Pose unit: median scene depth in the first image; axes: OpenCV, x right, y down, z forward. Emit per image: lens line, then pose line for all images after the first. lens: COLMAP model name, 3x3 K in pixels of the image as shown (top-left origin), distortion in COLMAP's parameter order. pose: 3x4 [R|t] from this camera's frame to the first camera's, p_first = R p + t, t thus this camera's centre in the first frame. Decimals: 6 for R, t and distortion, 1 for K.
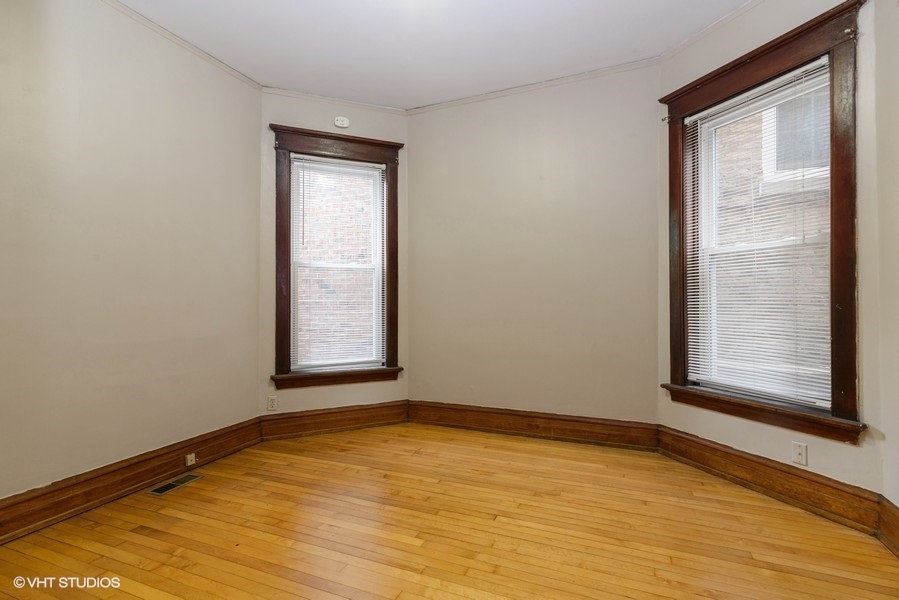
lens RADIAL K [[417.4, 0, 449.5], [0, 417.4, 300.0], [0, 0, 1]] dist [-0.002231, -0.000532]
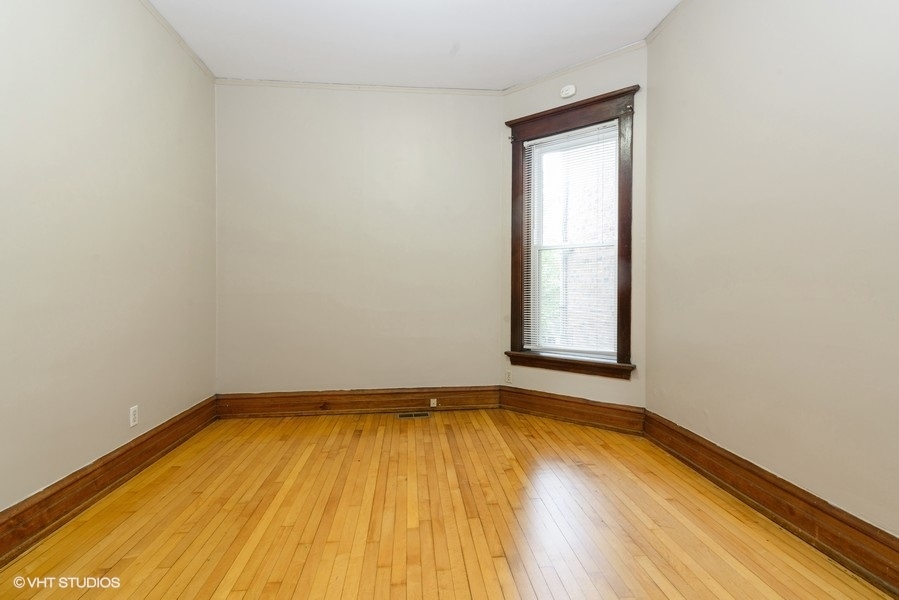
lens RADIAL K [[419.3, 0, 447.1], [0, 419.3, 285.7], [0, 0, 1]] dist [0.001401, -0.000383]
pose [[0.478146, 0.003303, -0.878274, 0.472448], [0.002407, 0.999984, 0.005071, 0.003343], [0.878277, -0.004539, 0.478130, 0.335270]]
